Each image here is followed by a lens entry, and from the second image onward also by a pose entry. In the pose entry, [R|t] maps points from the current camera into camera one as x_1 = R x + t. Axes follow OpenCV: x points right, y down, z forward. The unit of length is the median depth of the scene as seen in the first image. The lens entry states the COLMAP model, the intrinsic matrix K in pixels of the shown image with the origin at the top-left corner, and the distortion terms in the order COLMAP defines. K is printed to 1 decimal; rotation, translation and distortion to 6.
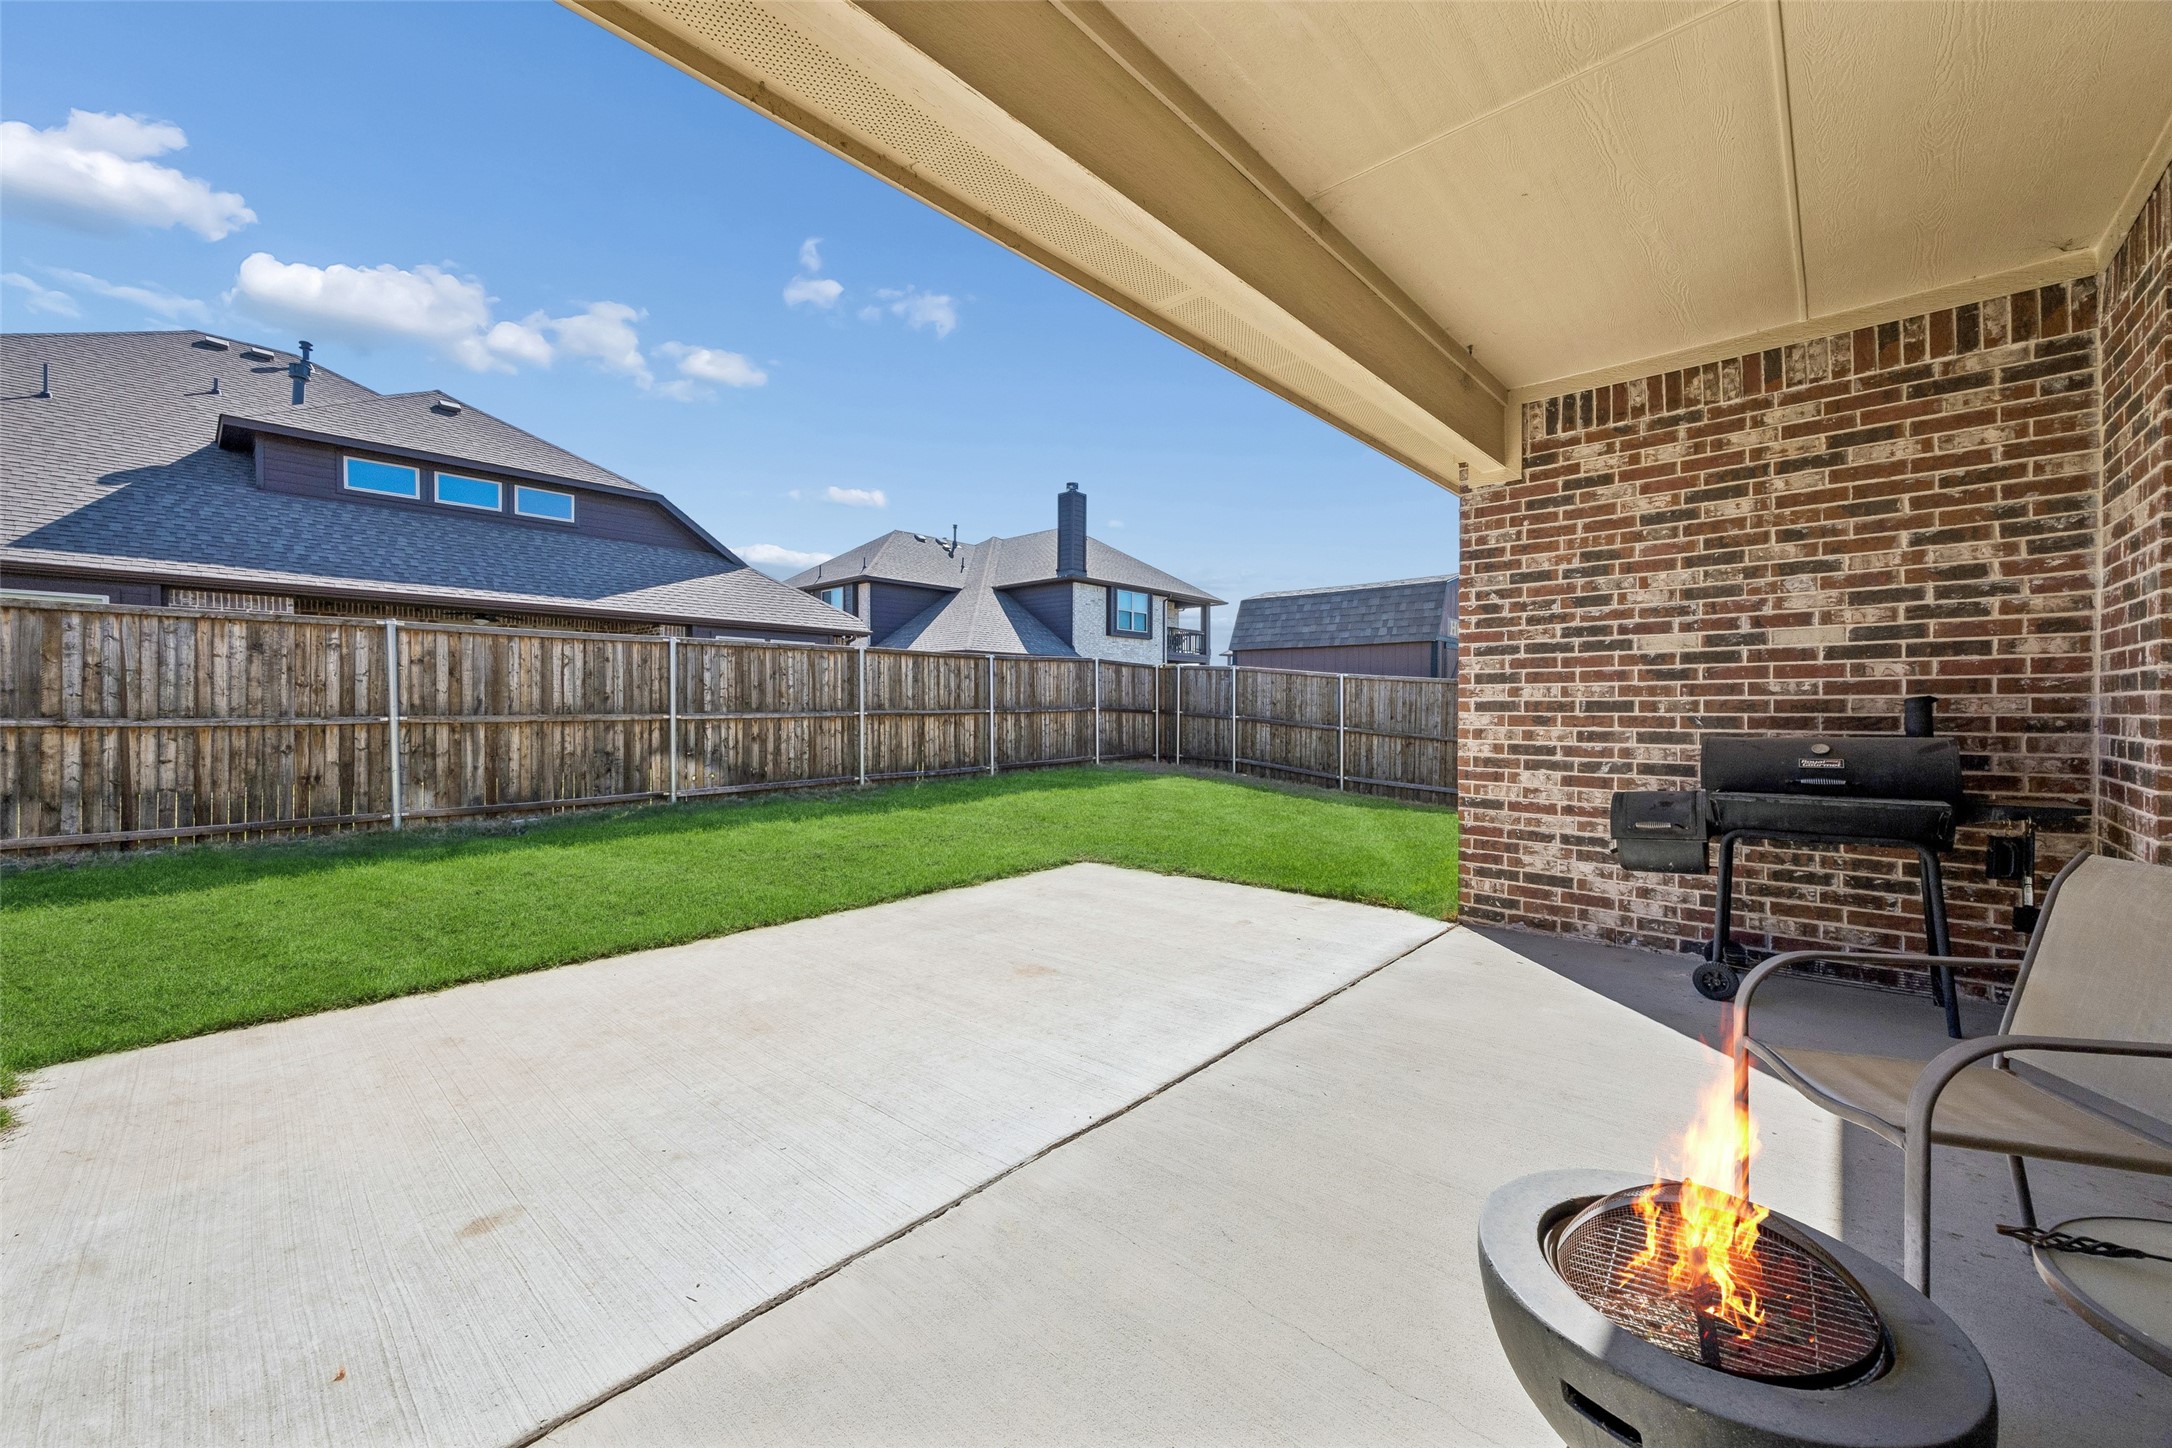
lens RADIAL K [[827.5, 0, 1084.1], [0, 827.5, 713.6], [0, 0, 1]] dist [0.001394, 0.000082]
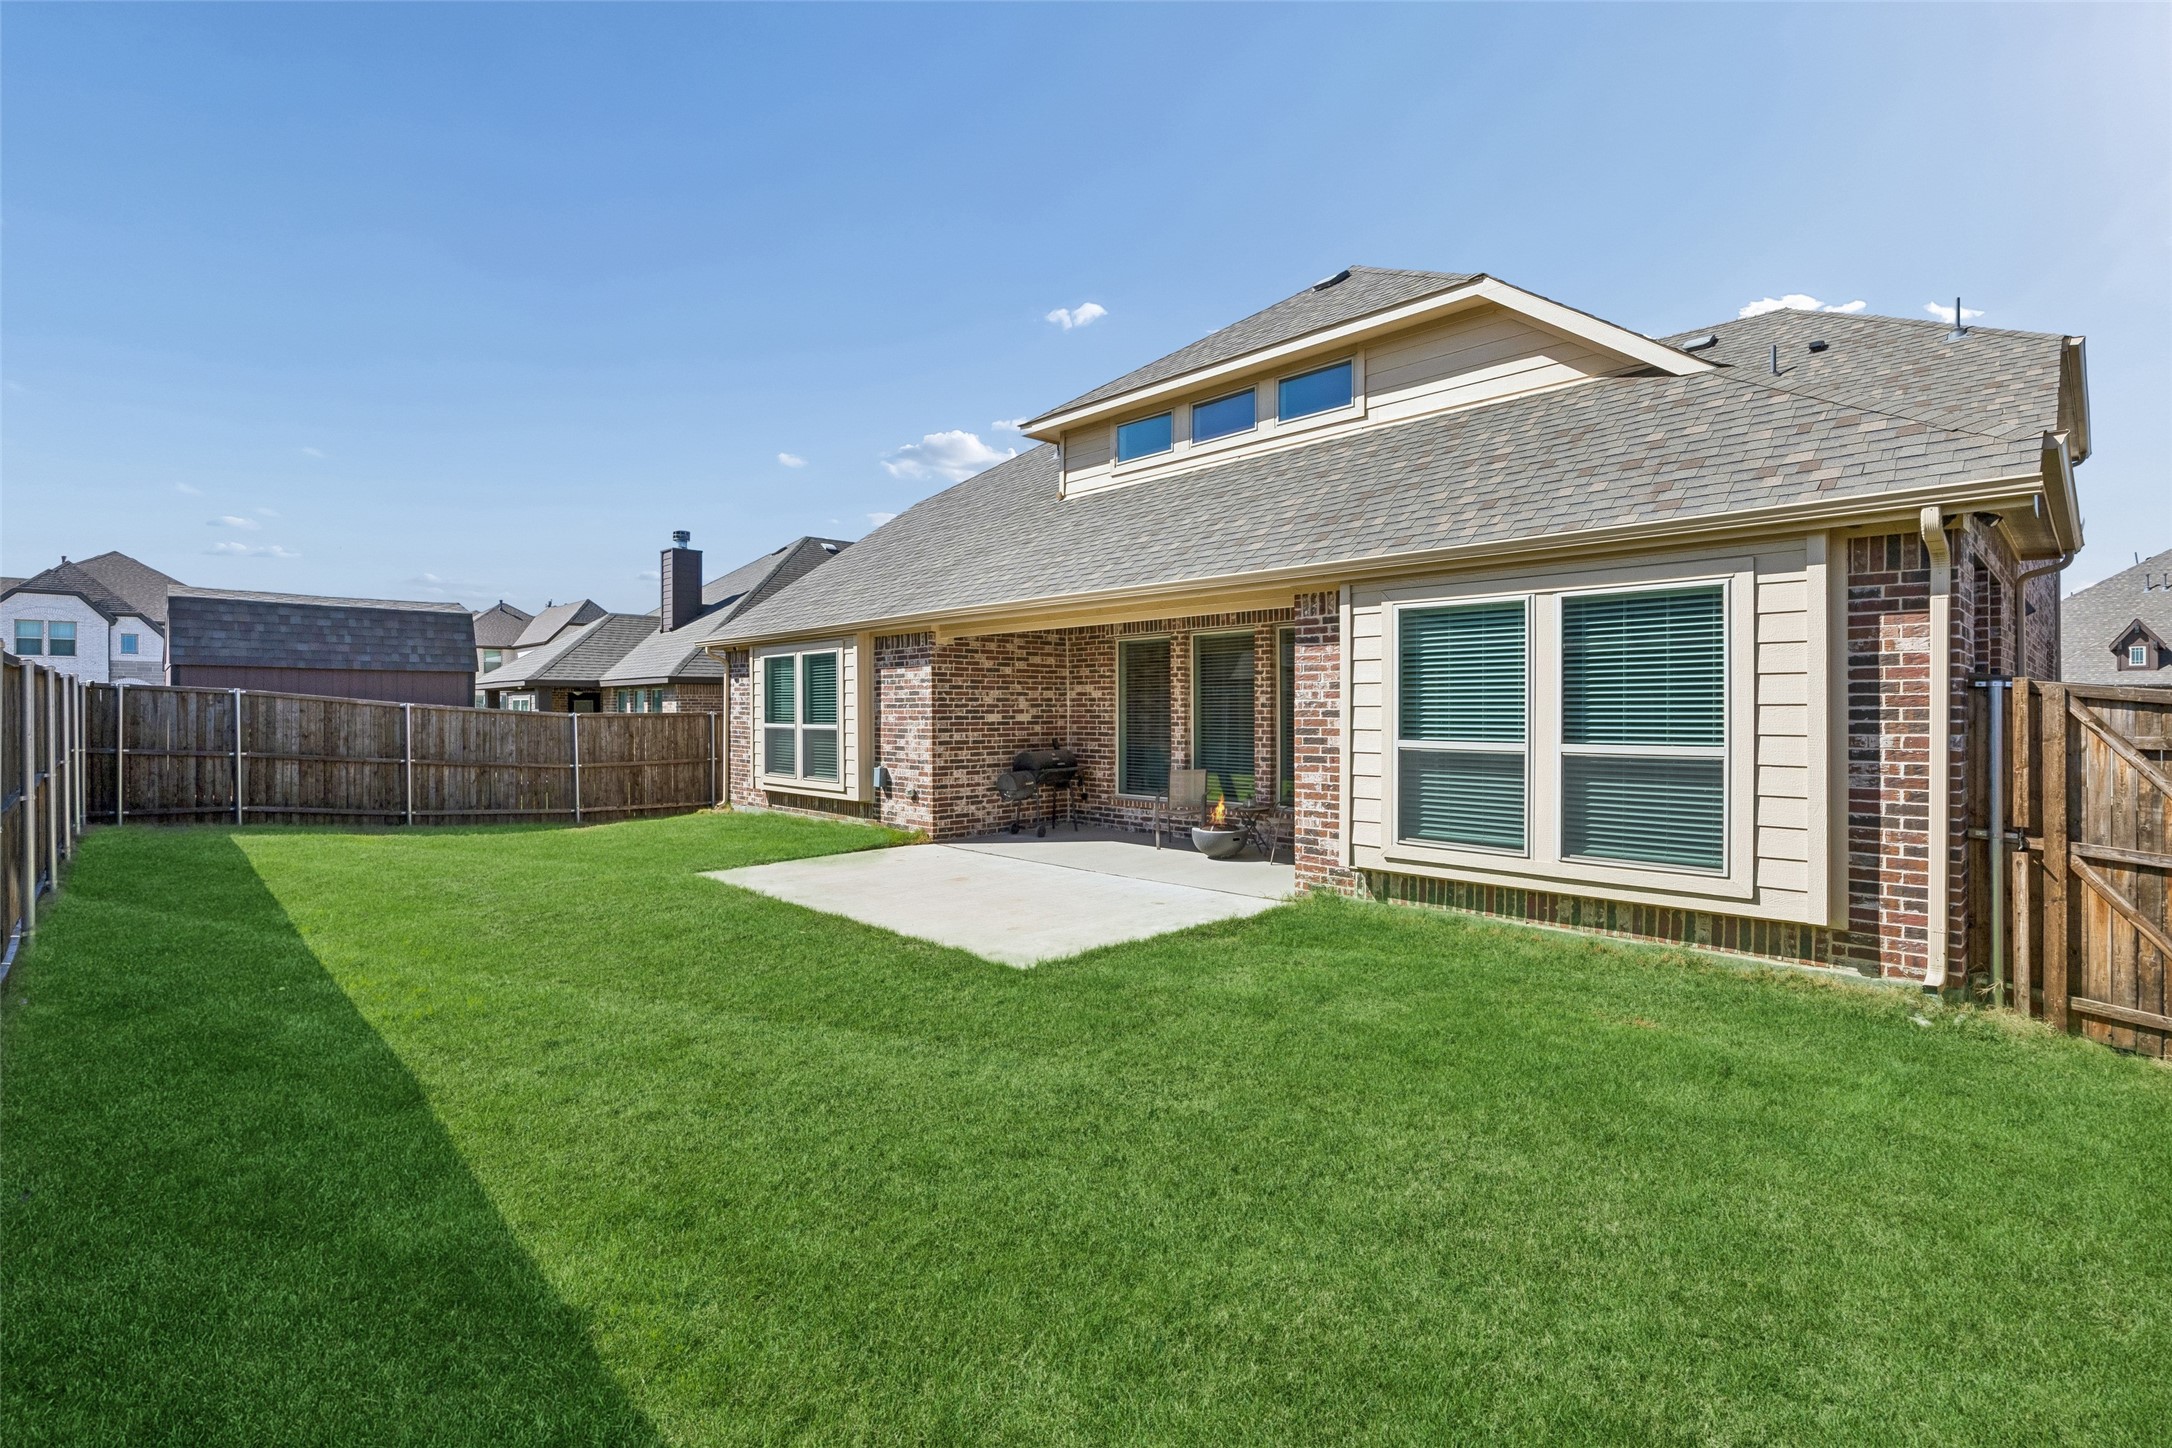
lens RADIAL K [[988.6, 0, 1074.1], [0, 988.6, 715.9], [0, 0, 1]] dist [-0.014388, -0.000048]
pose [[0.063913, -0.006915, 0.997932, -0.798189], [0.009002, 0.999939, 0.006352, -0.035518], [-0.997915, 0.008578, 0.063971, 0.176346]]
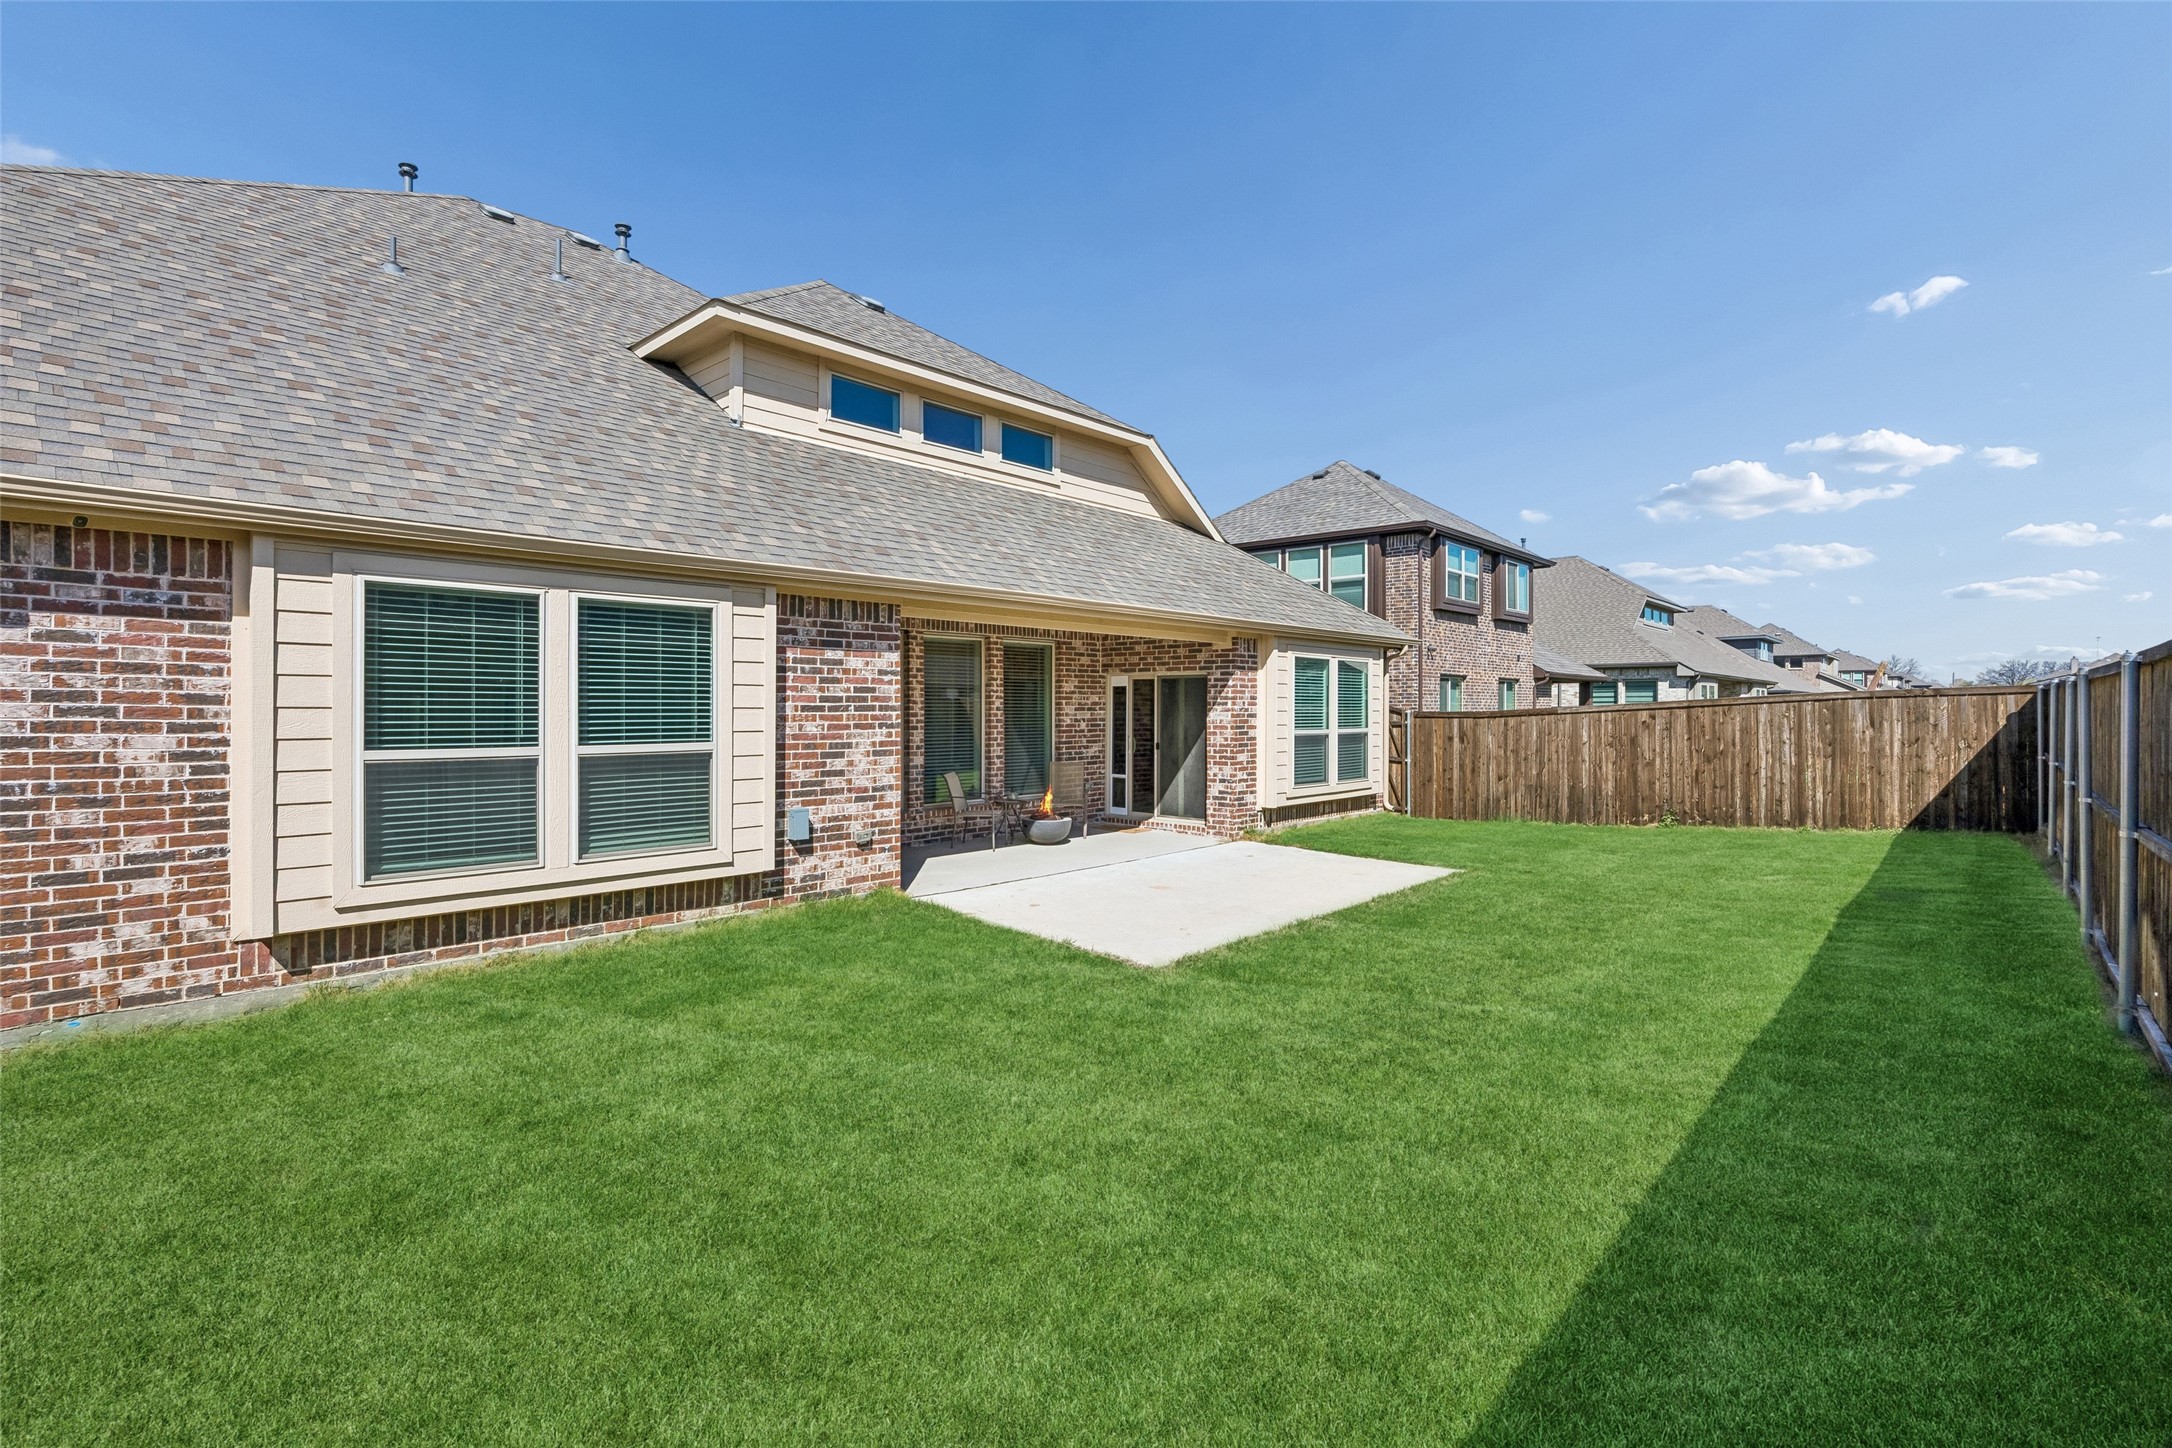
lens RADIAL K [[988.6, 0, 1075.0], [0, 988.6, 713.4], [0, 0, 1]] dist [-0.014388, -0.000048]
pose [[-0.999960, -0.002028, 0.008730, 0.045813], [-0.001920, 0.999922, 0.012353, -0.046072], [-0.008754, 0.012336, -0.999886, 1.089906]]
